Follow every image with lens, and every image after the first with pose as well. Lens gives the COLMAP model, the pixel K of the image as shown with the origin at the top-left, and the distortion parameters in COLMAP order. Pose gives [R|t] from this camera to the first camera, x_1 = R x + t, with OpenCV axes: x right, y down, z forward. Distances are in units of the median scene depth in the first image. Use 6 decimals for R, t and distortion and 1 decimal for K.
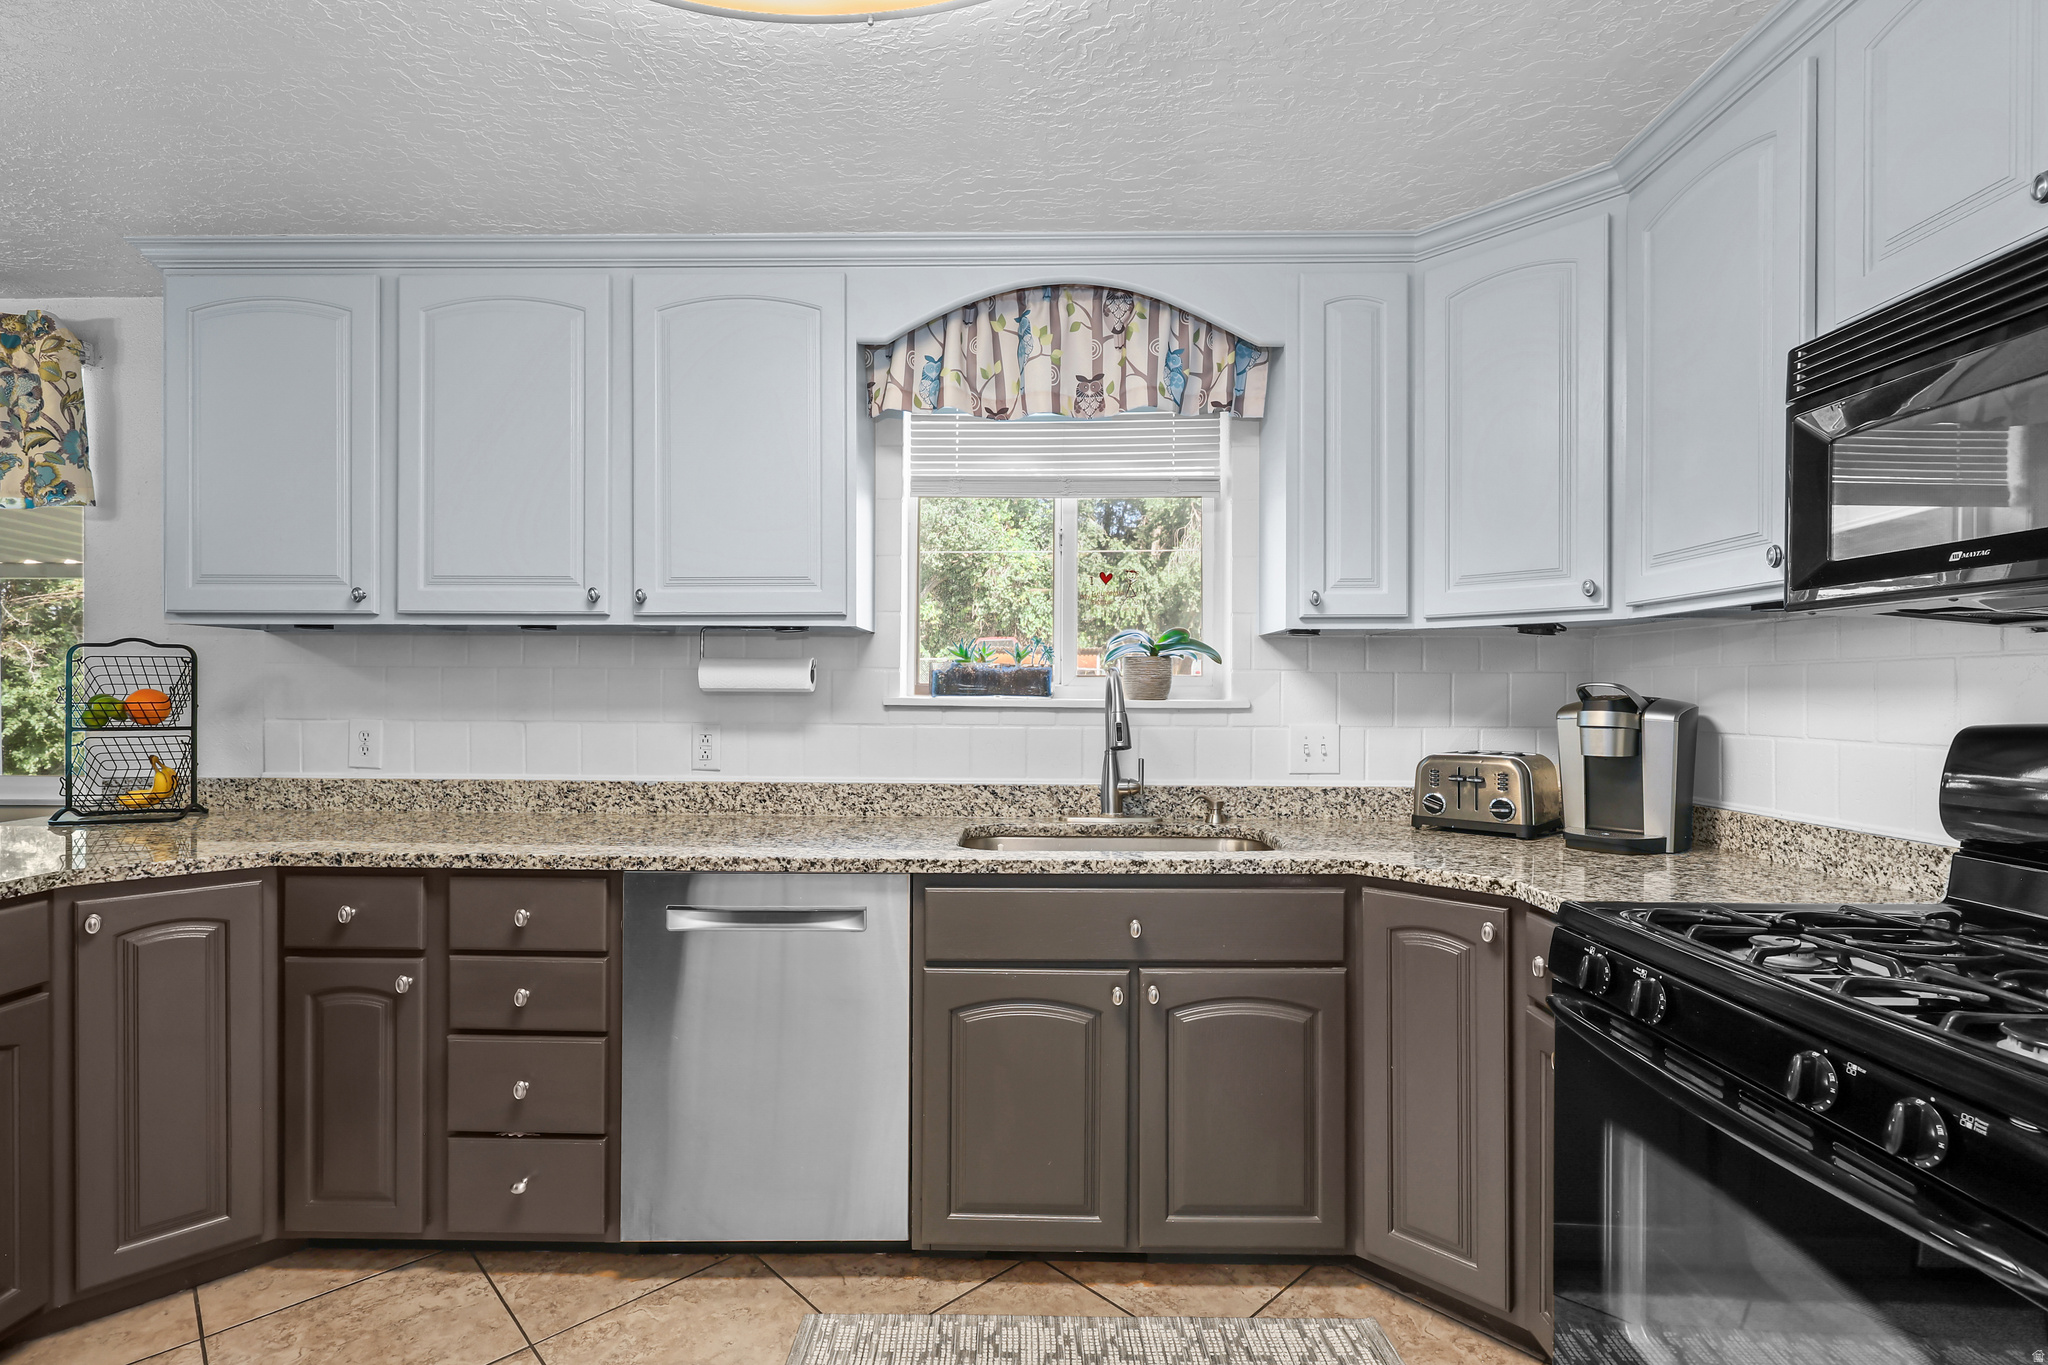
lens RADIAL K [[957.3, 0, 1024.0], [0, 957.3, 682.5], [0, 0, 1]] dist [0.000256, -0.000192]
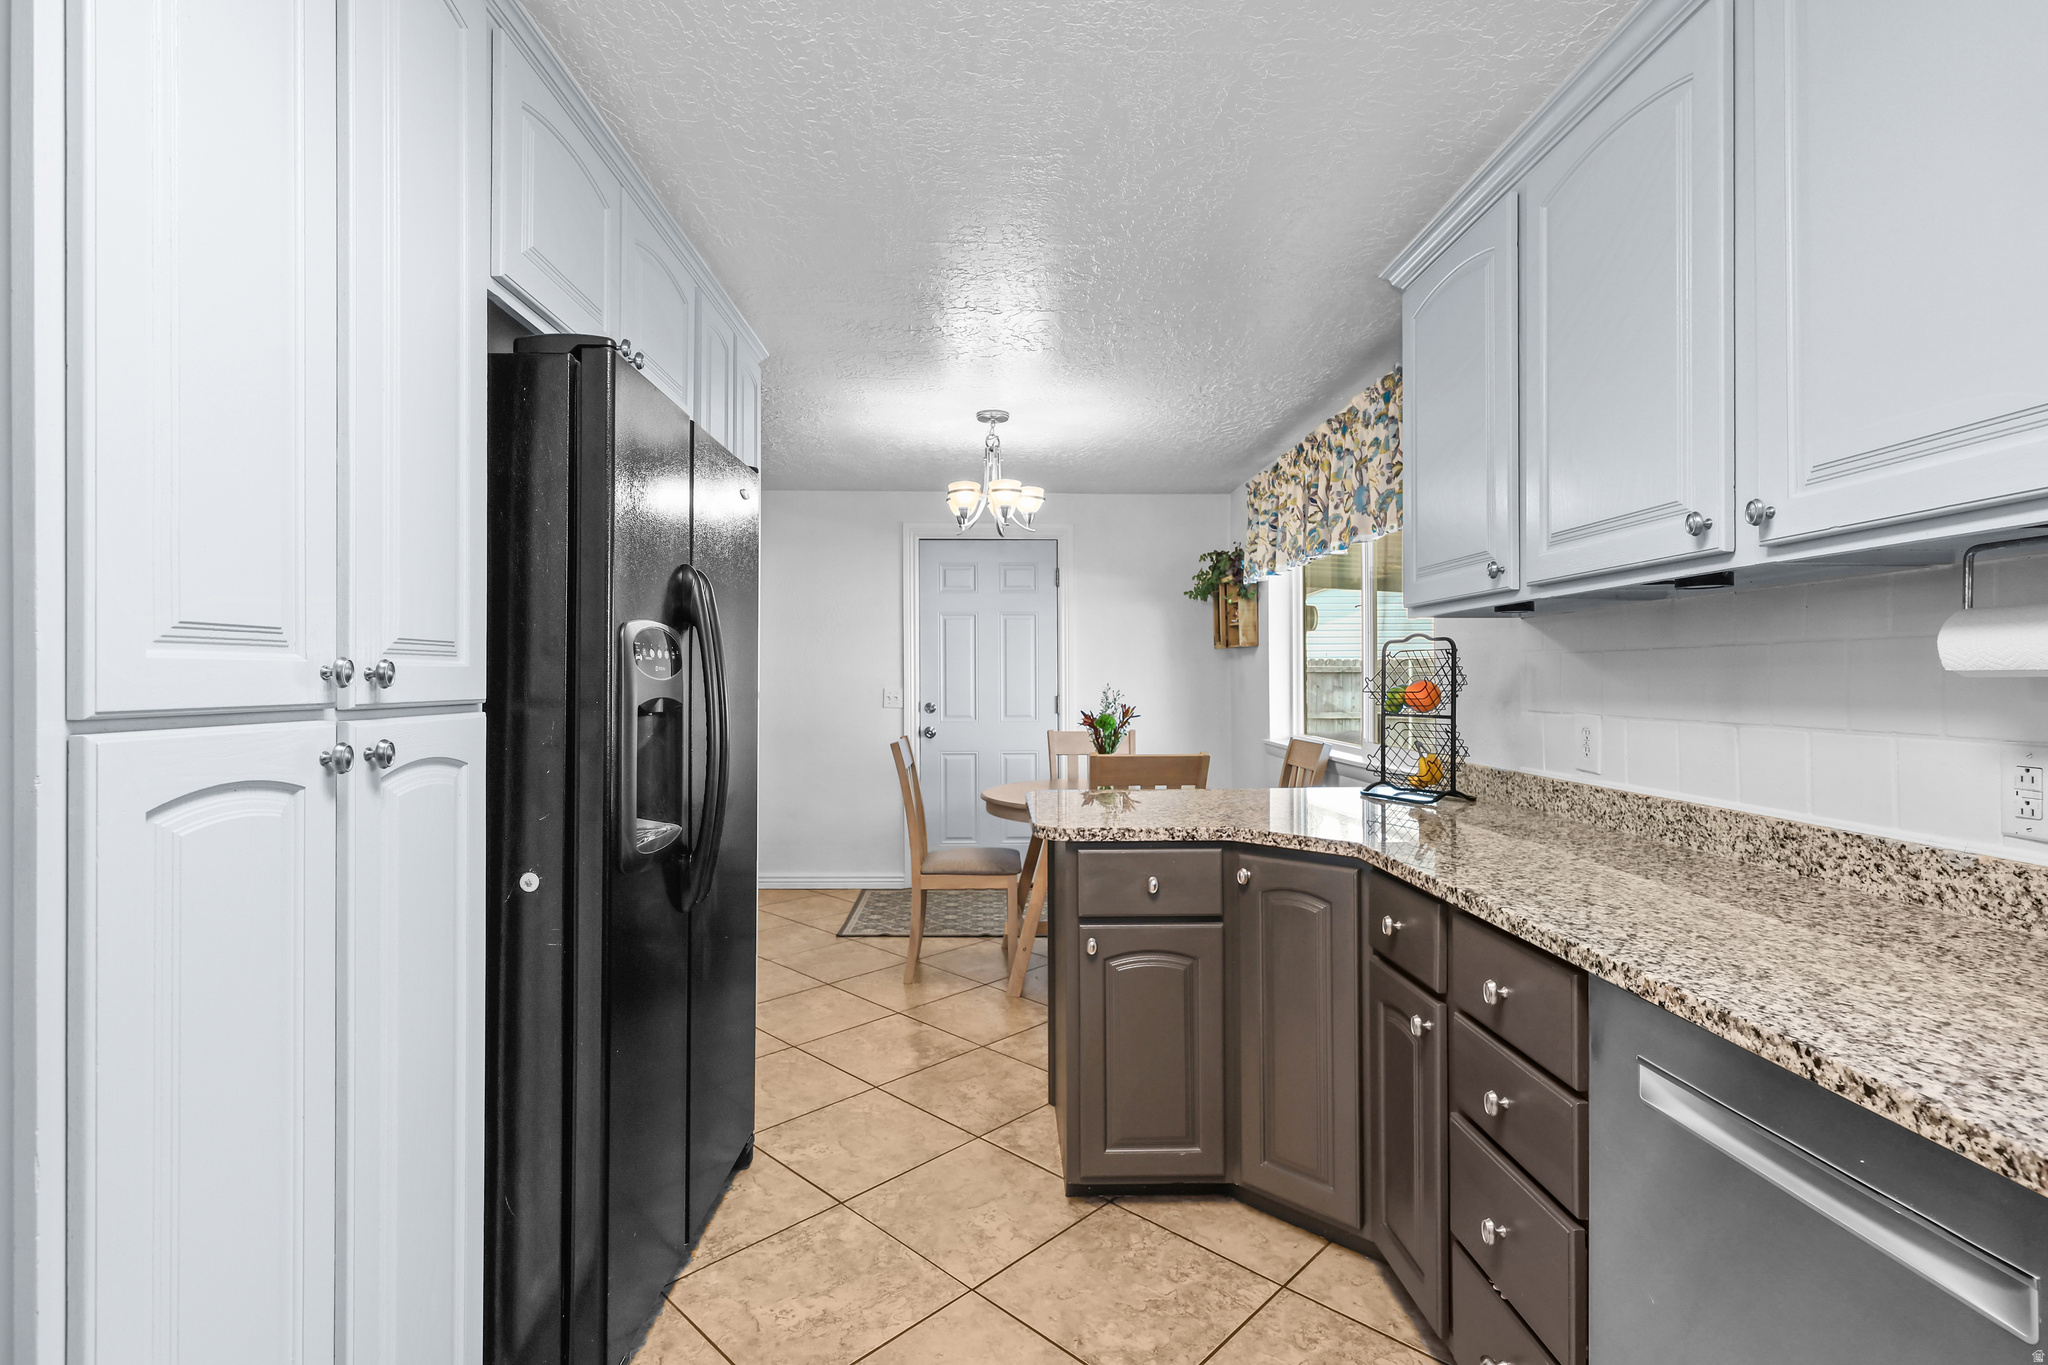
lens RADIAL K [[945.2, 0, 1011.5], [0, 945.2, 680.7], [0, 0, 1]] dist [0.001342, -0.000360]
pose [[0.029173, -0.005516, -0.999559, 0.141993], [0.006700, 0.999963, -0.005322, 0.010709], [0.999552, -0.006542, 0.029209, 0.502316]]
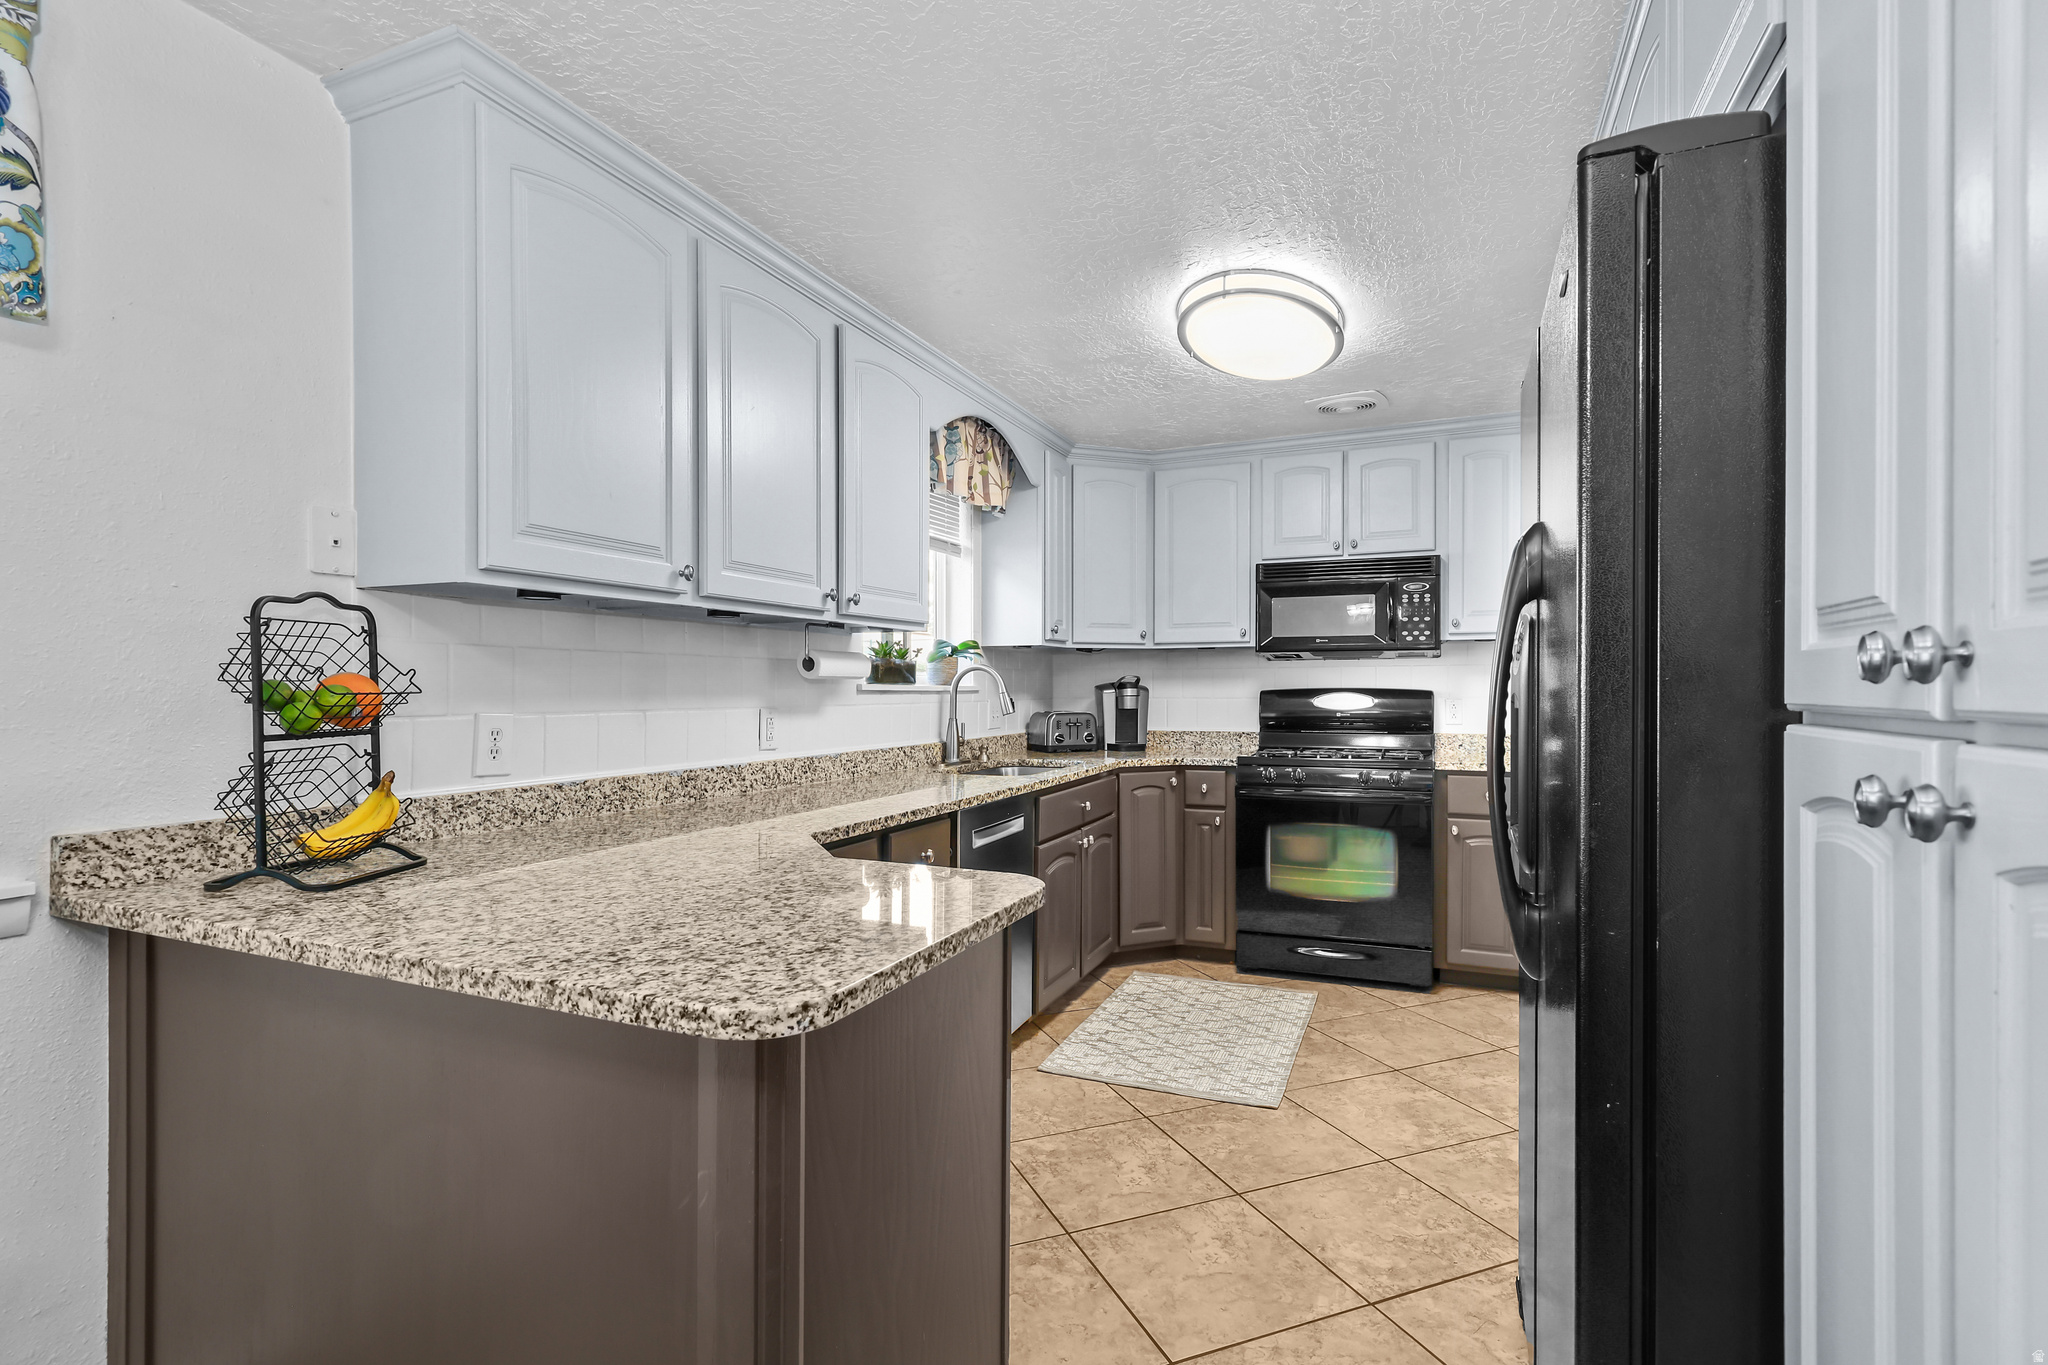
lens RADIAL K [[966.0, 0, 1024.0], [0, 966.0, 682.5], [0, 0, 1]] dist [0.000162, 0.000074]
pose [[0.377457, -0.000704, 0.926027, -1.347531], [-0.005770, 0.999979, 0.003112, 0.008733], [-0.926009, -0.006518, 0.377444, 0.324525]]
